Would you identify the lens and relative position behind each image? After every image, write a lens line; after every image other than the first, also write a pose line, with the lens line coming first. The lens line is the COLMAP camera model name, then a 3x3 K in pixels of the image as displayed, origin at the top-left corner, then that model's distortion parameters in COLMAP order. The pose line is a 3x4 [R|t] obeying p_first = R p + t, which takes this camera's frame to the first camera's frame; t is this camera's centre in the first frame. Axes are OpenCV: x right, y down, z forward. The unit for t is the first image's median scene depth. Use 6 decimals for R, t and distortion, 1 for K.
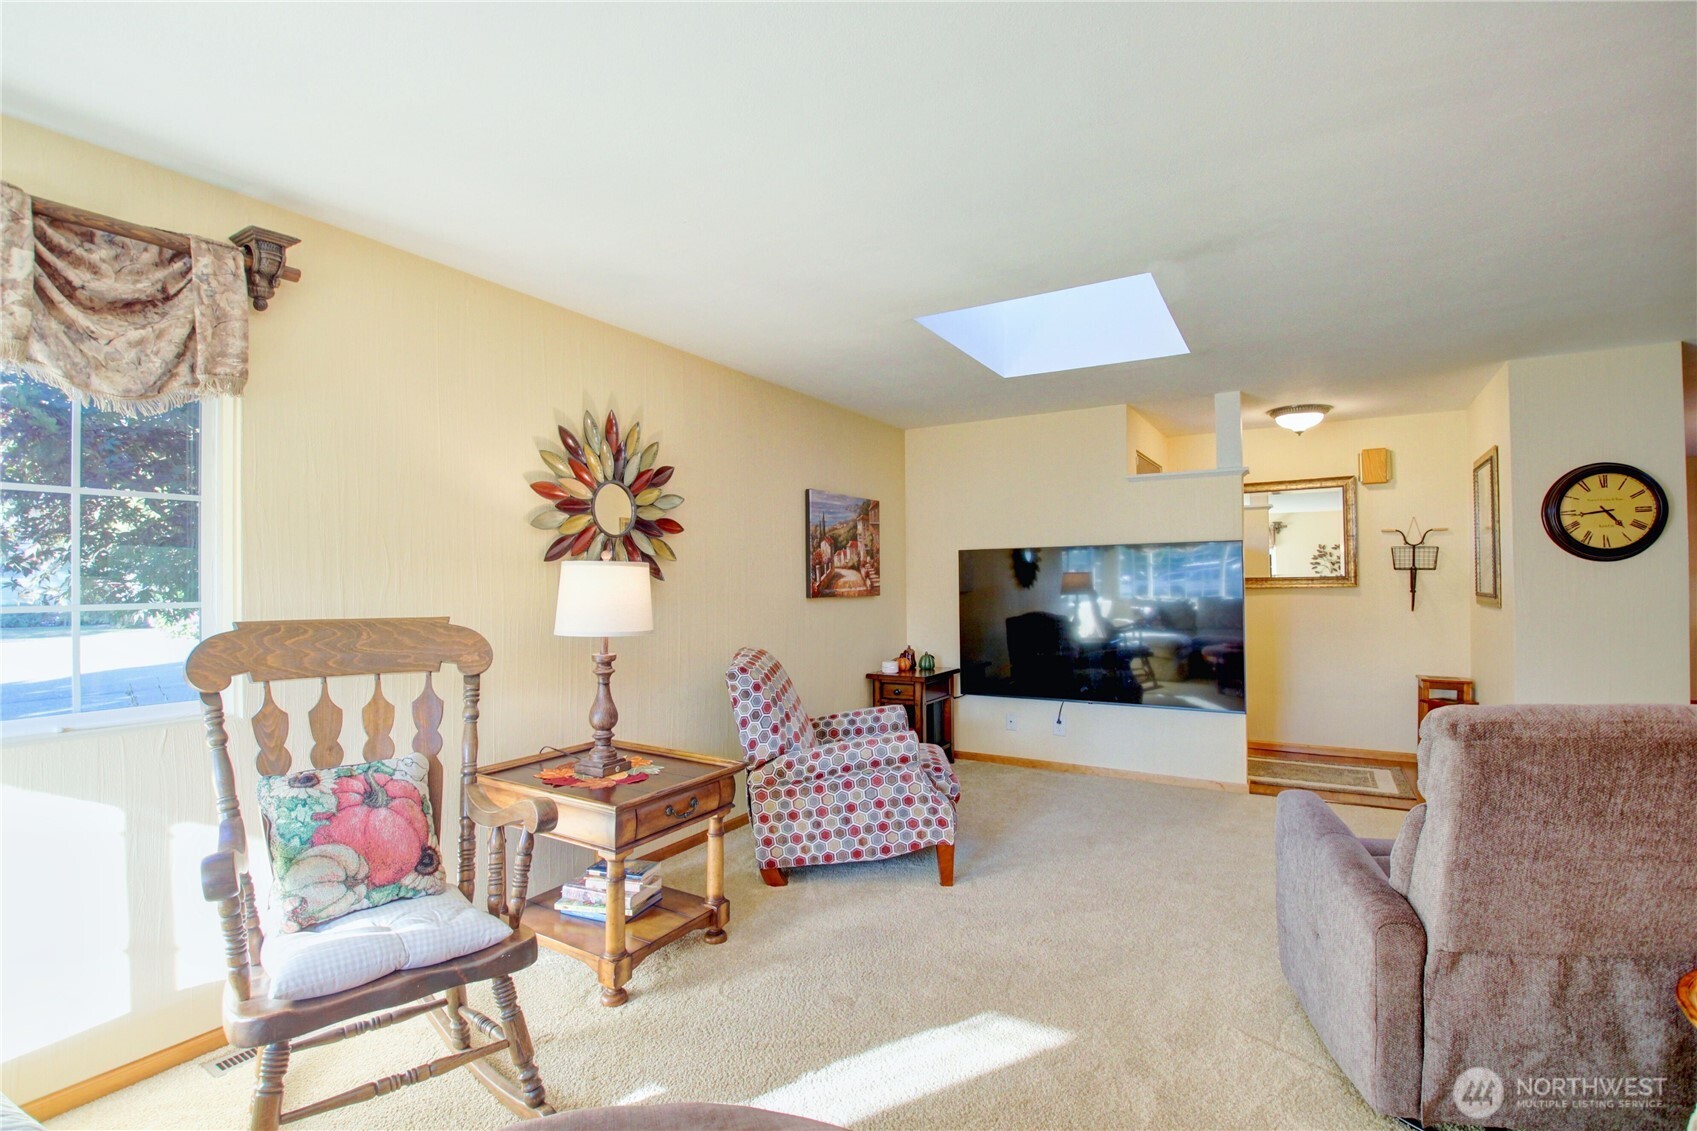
lens RADIAL K [[783.1, 0, 847.3], [0, 783.1, 565.7], [0, 0, 1]] dist [-0.010067, -0.012255]
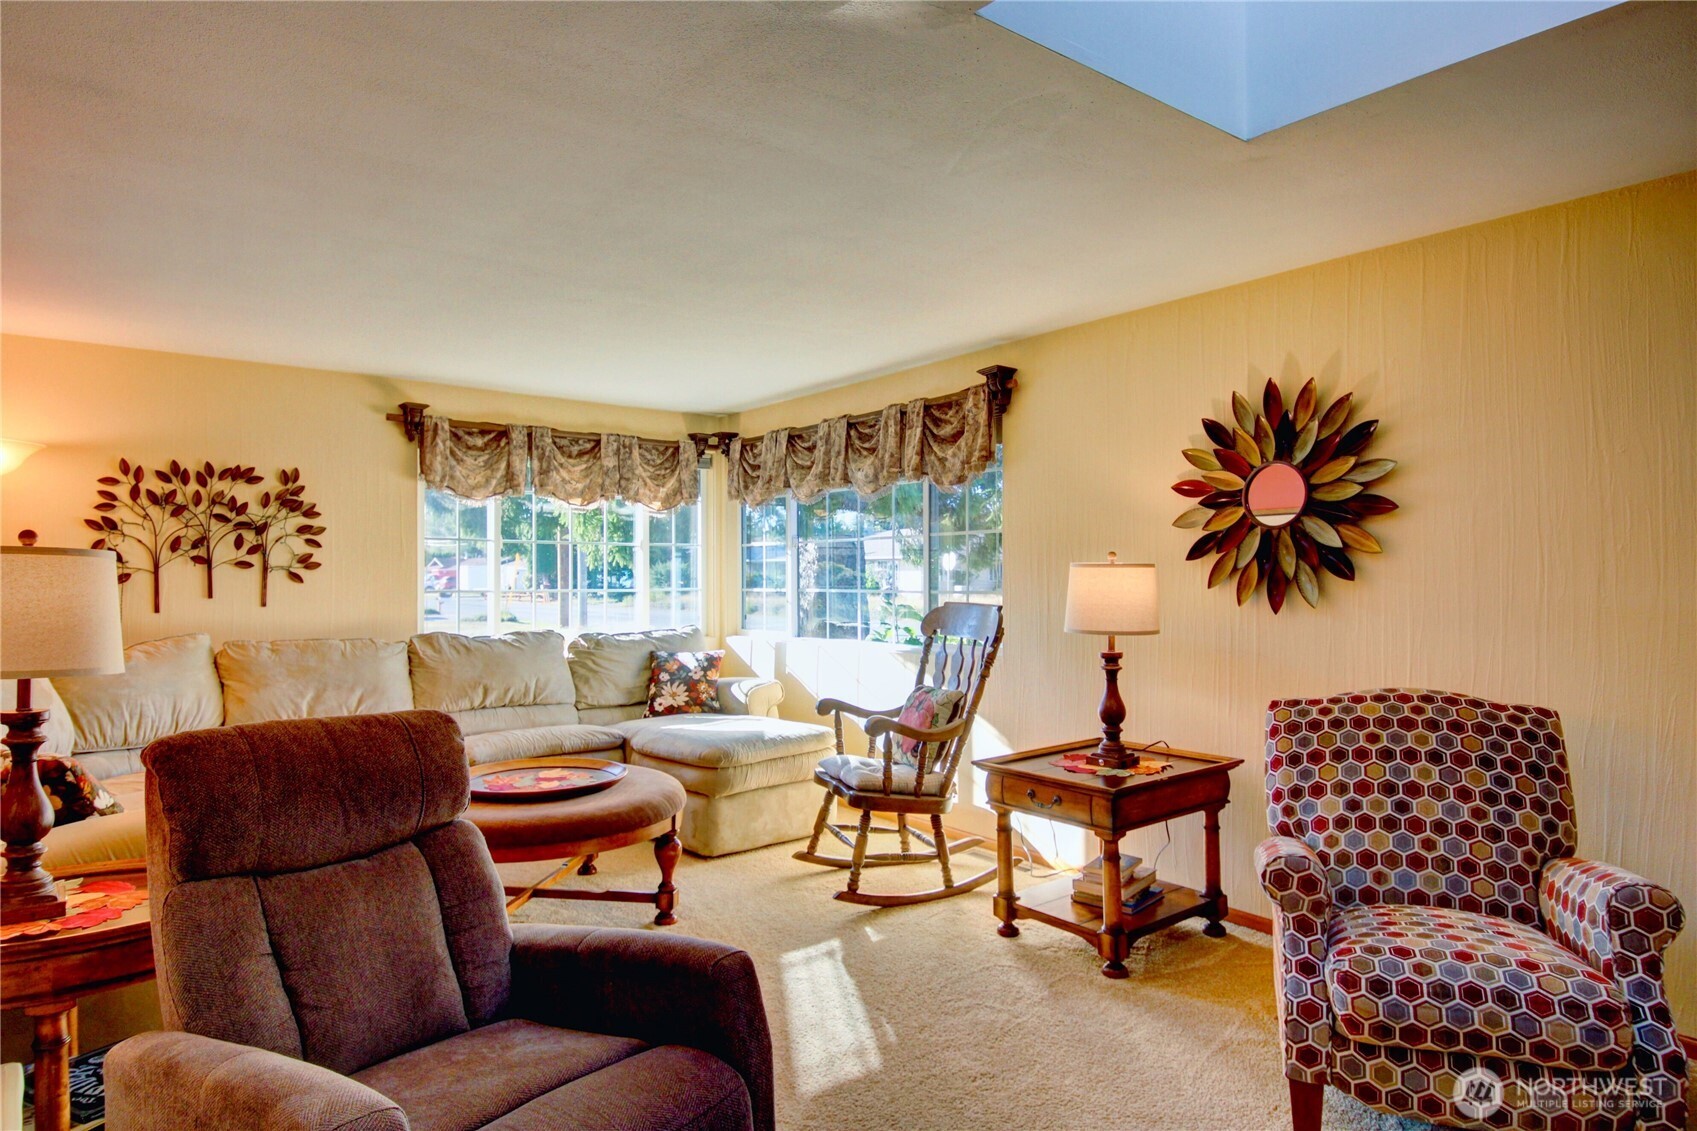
lens RADIAL K [[983.0, 0, 838.3], [0, 983.0, 567.8], [0, 0, 1]] dist [0.002073, -0.008159]
pose [[-0.381014, -0.015099, -0.924446, 0.909840], [0.003830, 0.999832, -0.017909, 0.023805], [0.924561, -0.010364, -0.380892, 1.023239]]
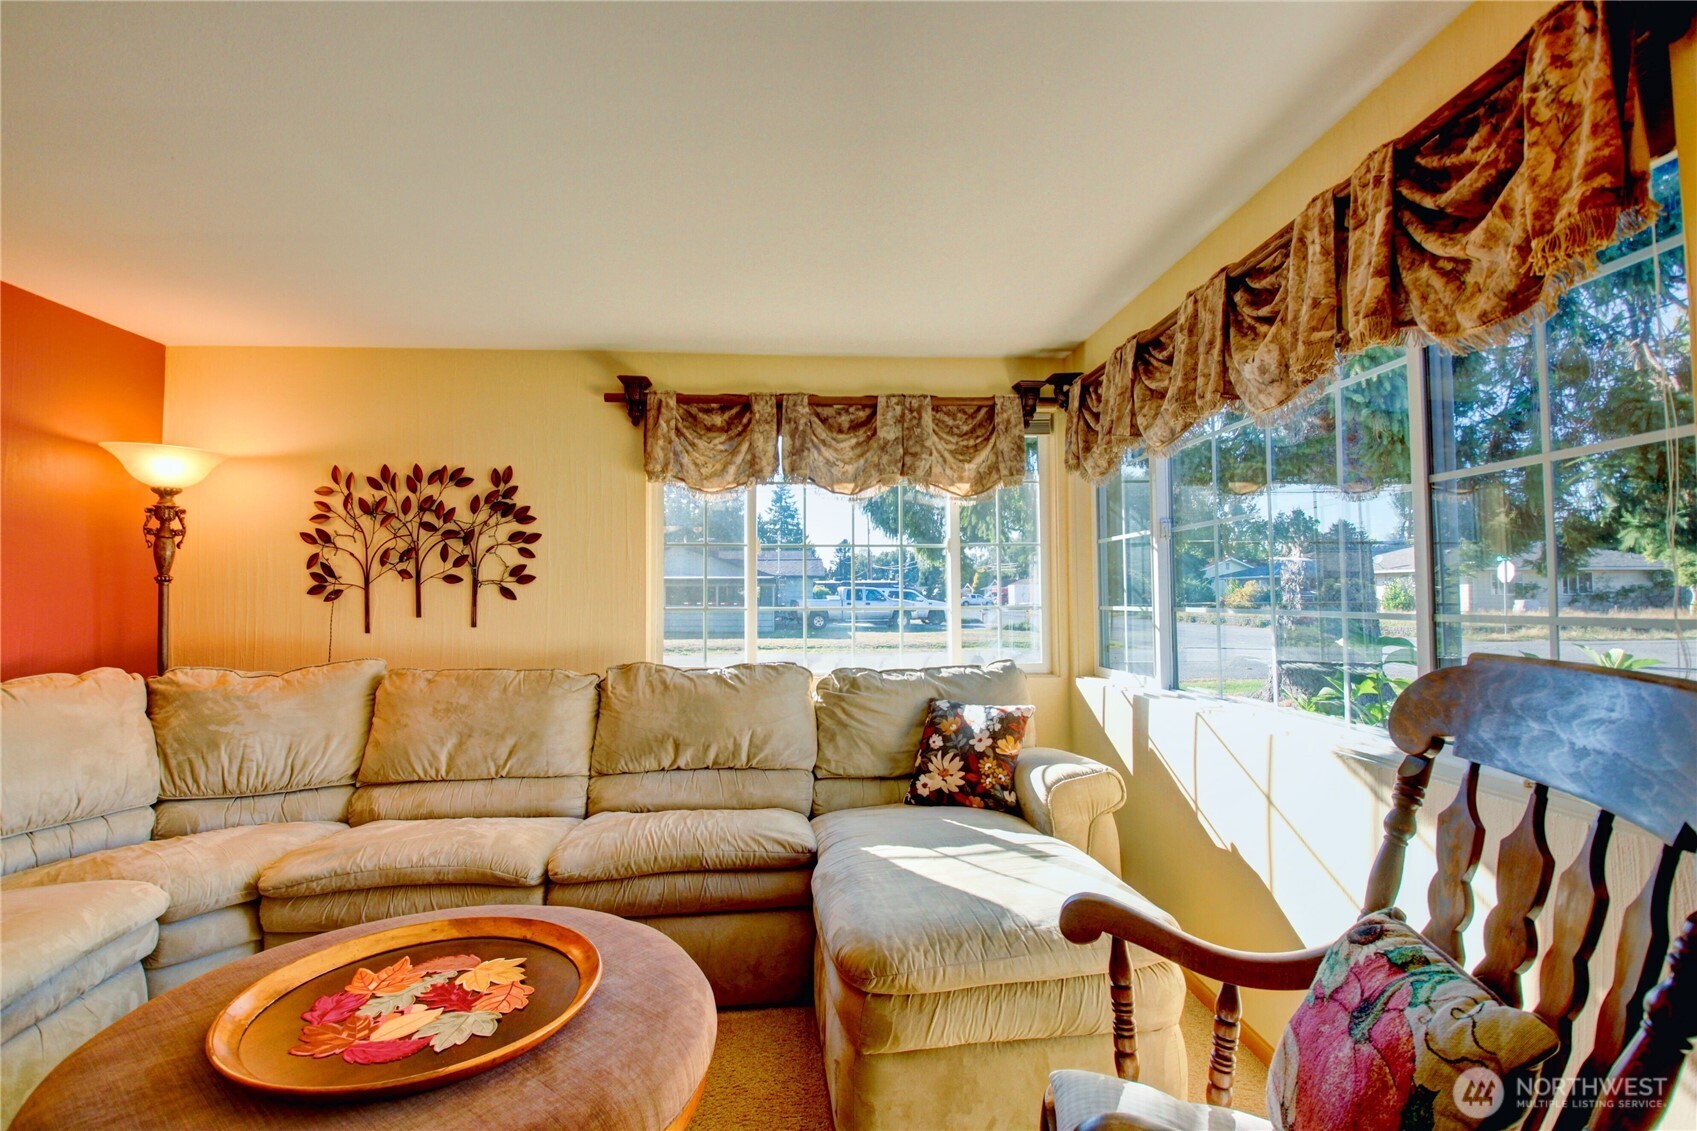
lens RADIAL K [[783.1, 0, 843.4], [0, 783.1, 574.1], [0, 0, 1]] dist [-0.010067, -0.012255]
pose [[-0.827668, -0.017307, -0.560951, -0.018674], [0.005183, 0.999246, -0.038479, 0.025081], [0.561194, -0.034755, -0.826954, 0.757969]]
